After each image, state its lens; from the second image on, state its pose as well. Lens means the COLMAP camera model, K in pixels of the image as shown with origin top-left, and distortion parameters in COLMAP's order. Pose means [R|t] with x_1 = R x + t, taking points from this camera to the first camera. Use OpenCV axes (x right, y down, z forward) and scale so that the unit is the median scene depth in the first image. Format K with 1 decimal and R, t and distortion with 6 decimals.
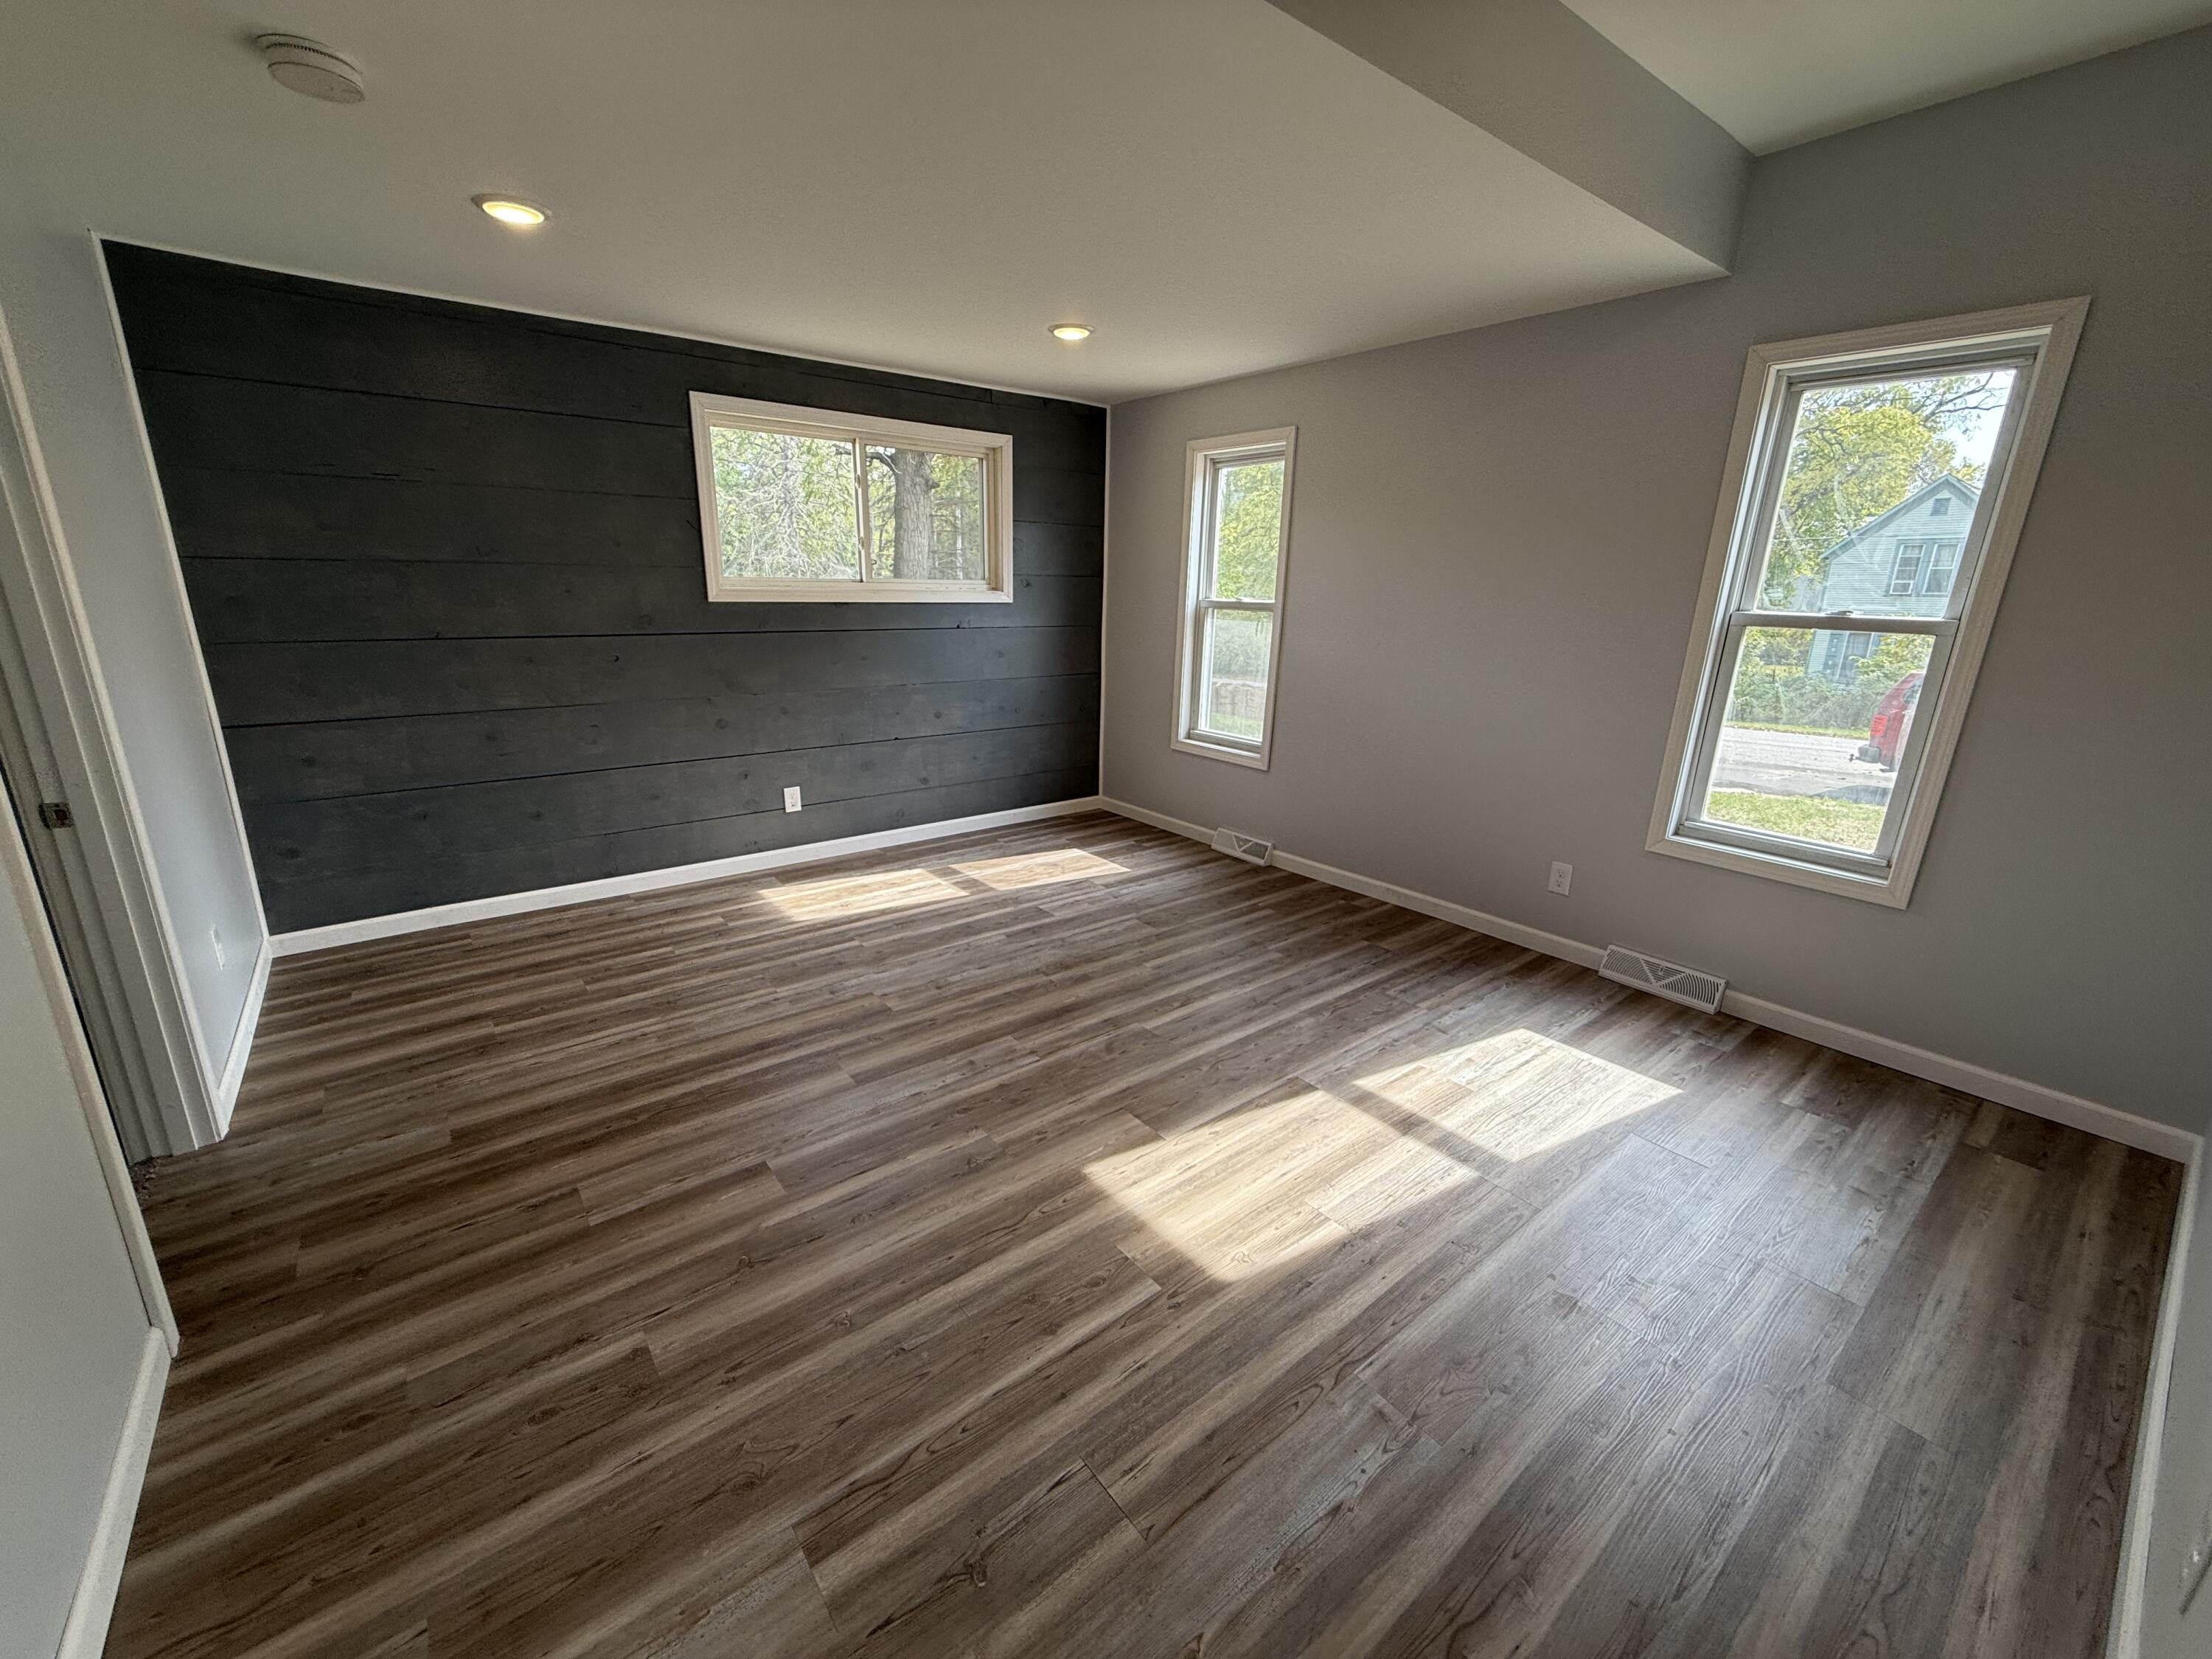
lens RADIAL K [[877.5, 0, 1100.9], [0, 877.5, 836.7], [0, 0, 1]] dist [0.001880, 0.000414]
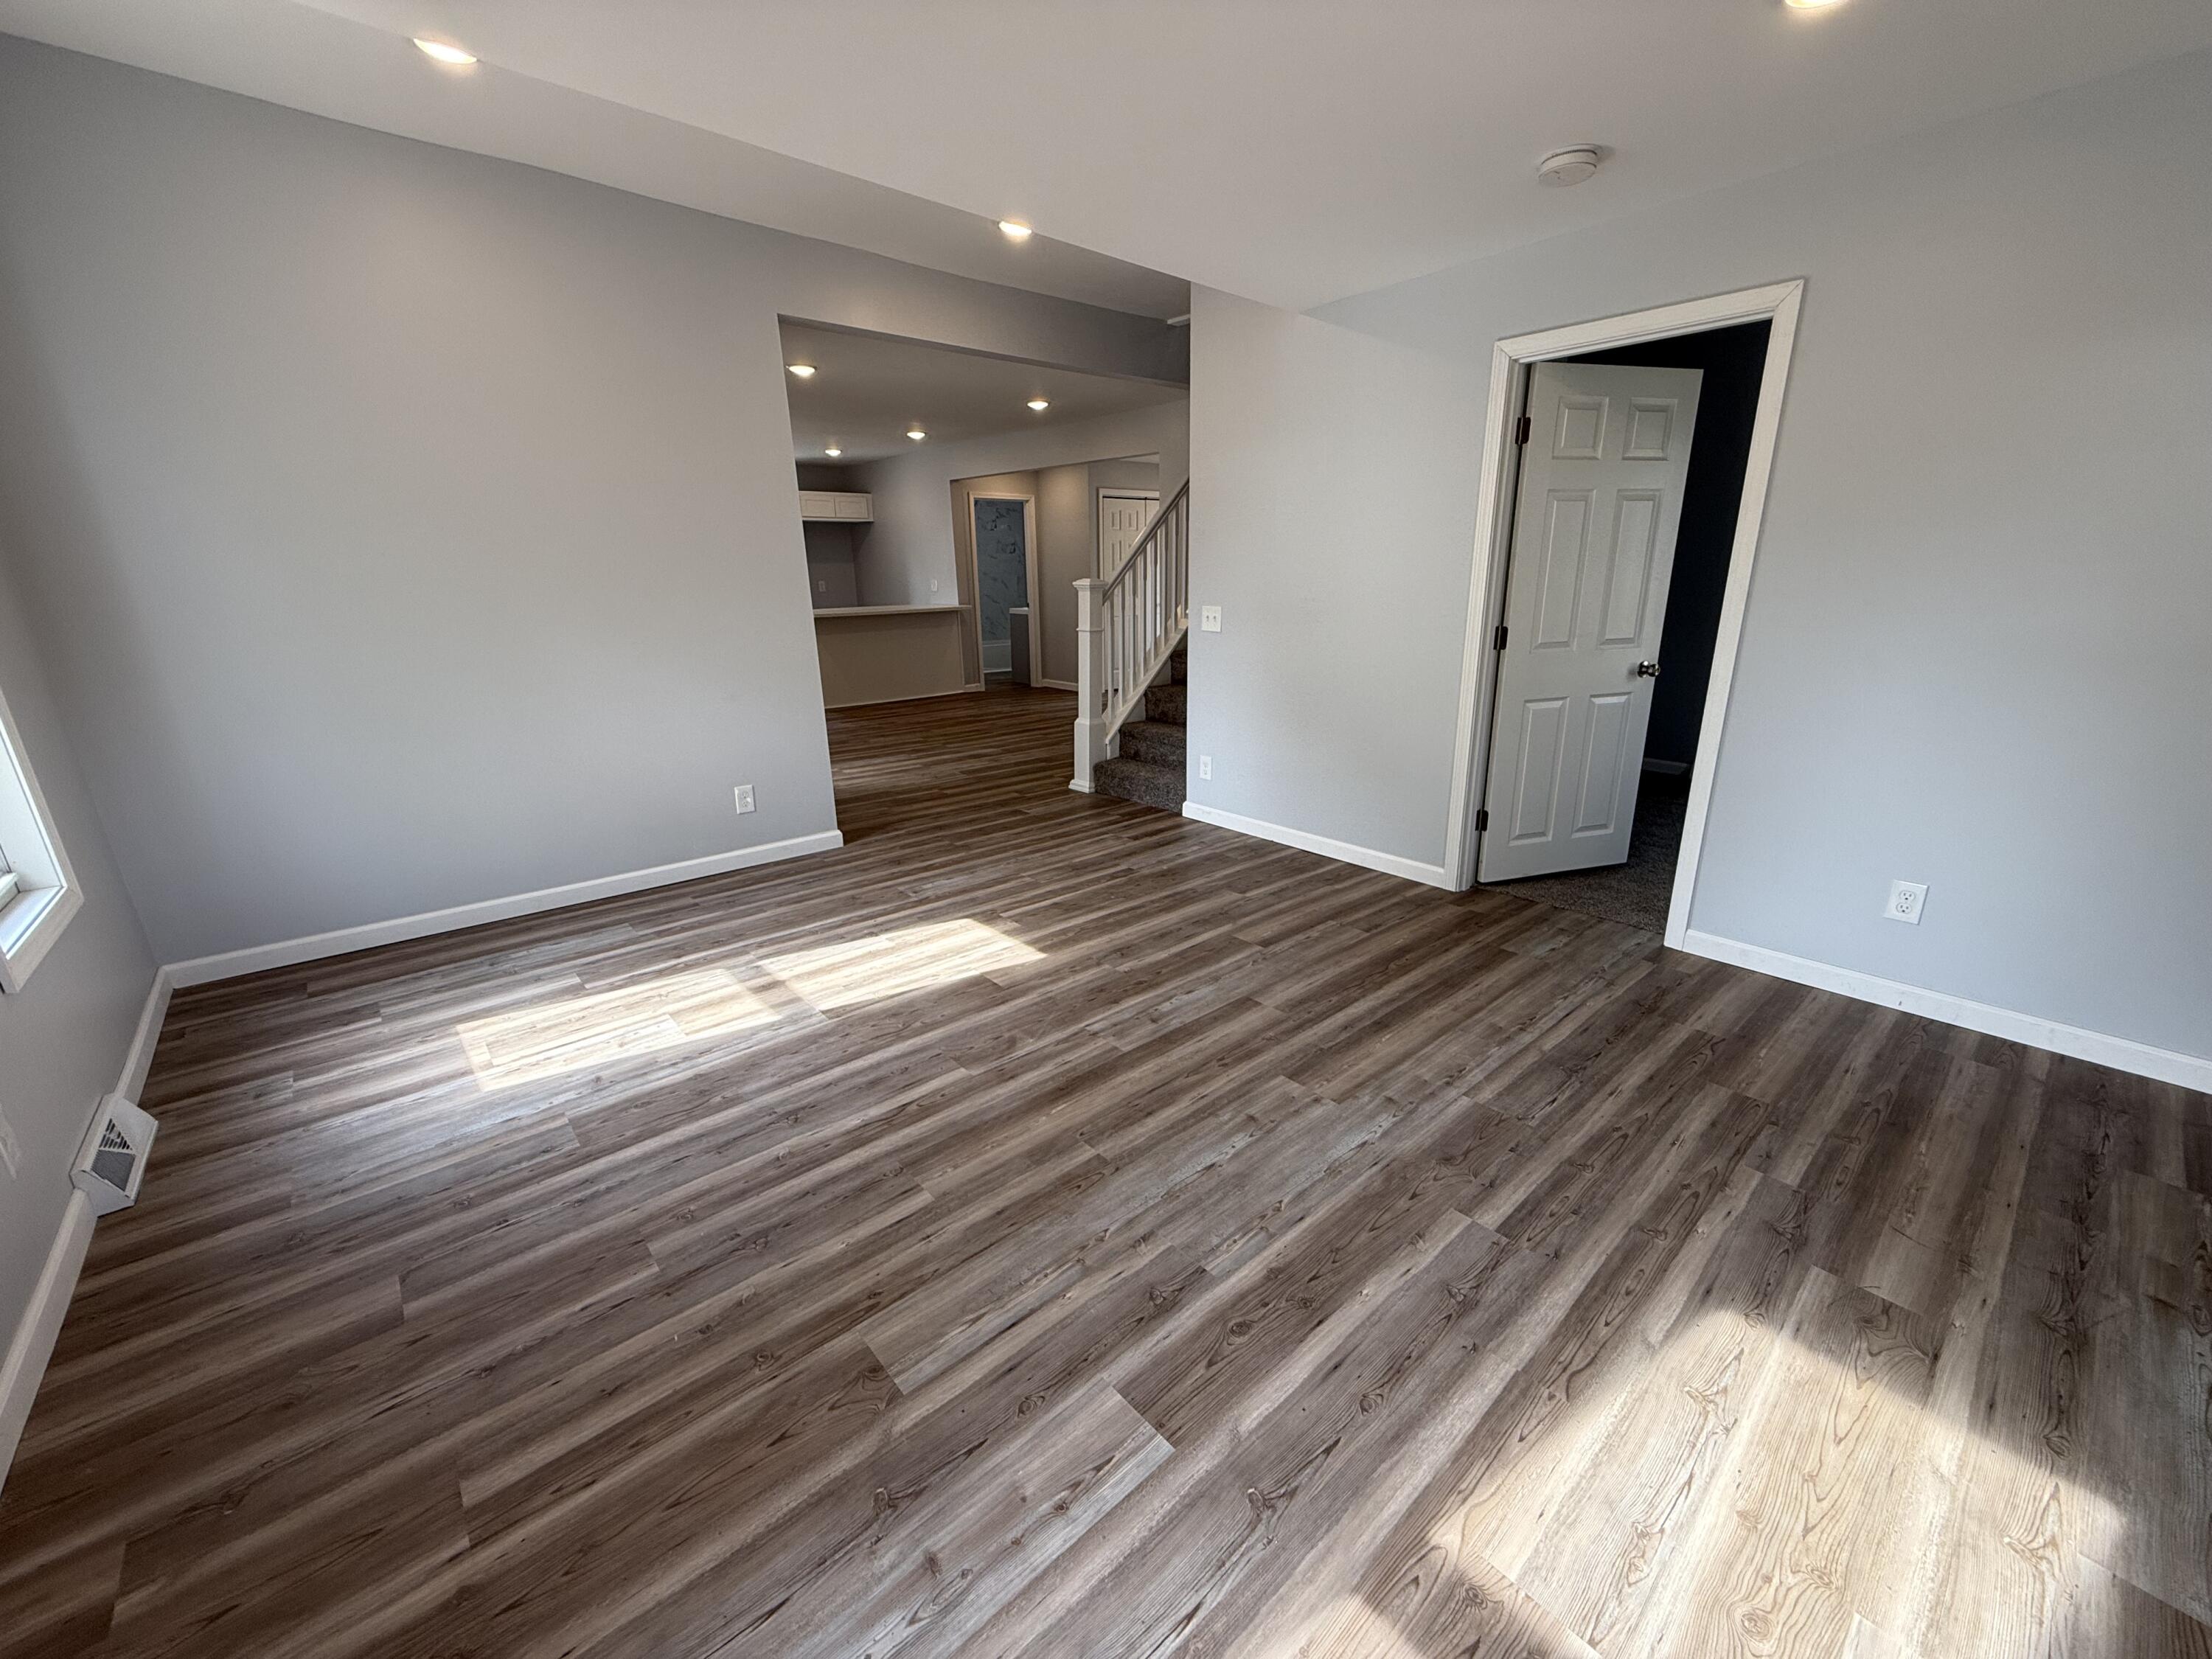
lens RADIAL K [[877.5, 0, 1109.7], [0, 877.5, 828.3], [0, 0, 1]] dist [0.001880, 0.000414]
pose [[-0.998347, 0.011069, -0.056390, -0.043184], [-0.021201, 0.841104, 0.540458, -0.444775], [0.053412, 0.540761, -0.839479, 1.663766]]
